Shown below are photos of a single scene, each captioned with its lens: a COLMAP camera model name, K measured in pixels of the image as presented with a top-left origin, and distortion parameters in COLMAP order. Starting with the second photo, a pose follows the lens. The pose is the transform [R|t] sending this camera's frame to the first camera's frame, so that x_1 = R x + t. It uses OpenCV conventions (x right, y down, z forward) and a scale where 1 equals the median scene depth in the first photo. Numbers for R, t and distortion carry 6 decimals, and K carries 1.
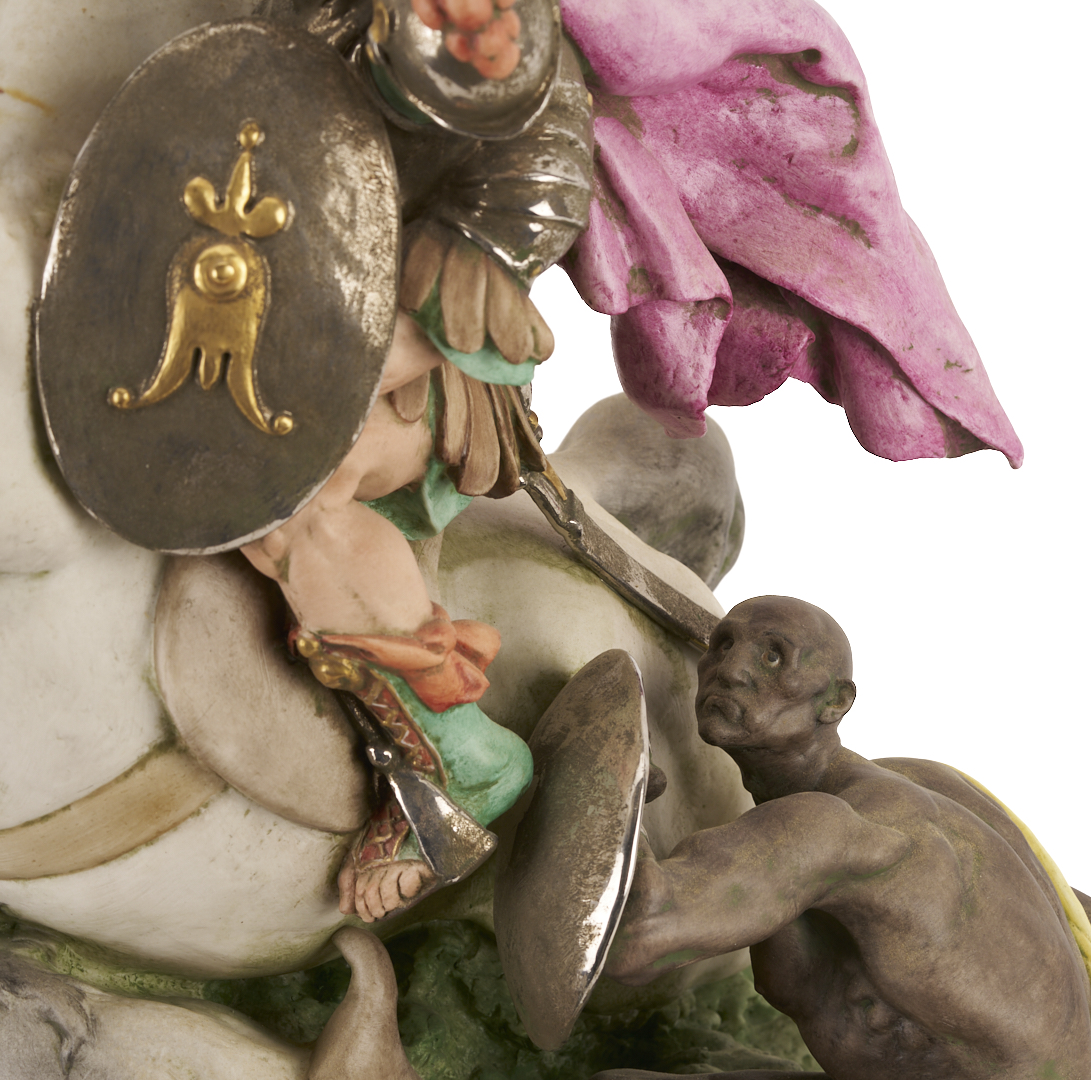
lens RADIAL K [[5906.3, 0, 545.5], [0, 5906.3, 540.0], [0, 0, 1]] dist [-0.094186, 5.449108]
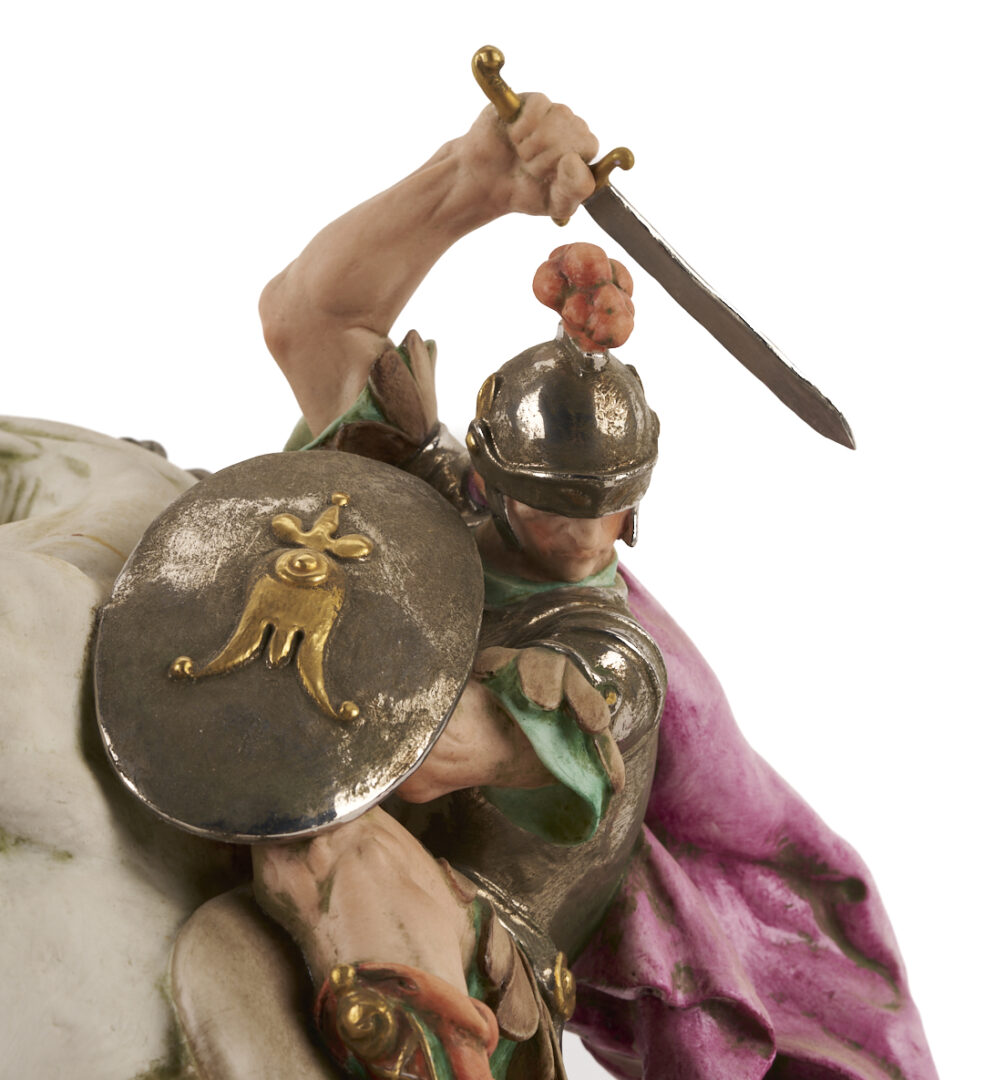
lens RADIAL K [[5433.5, 0, 492.0], [0, 5433.5, 540.0], [0, 0, 1]] dist [-0.034264, -6.639972]
pose [[0.994591, 0.102594, 0.016235, -0.037685], [-0.044817, 0.564864, -0.823966, 0.664119], [-0.093705, 0.818781, 0.566407, 0.471307]]
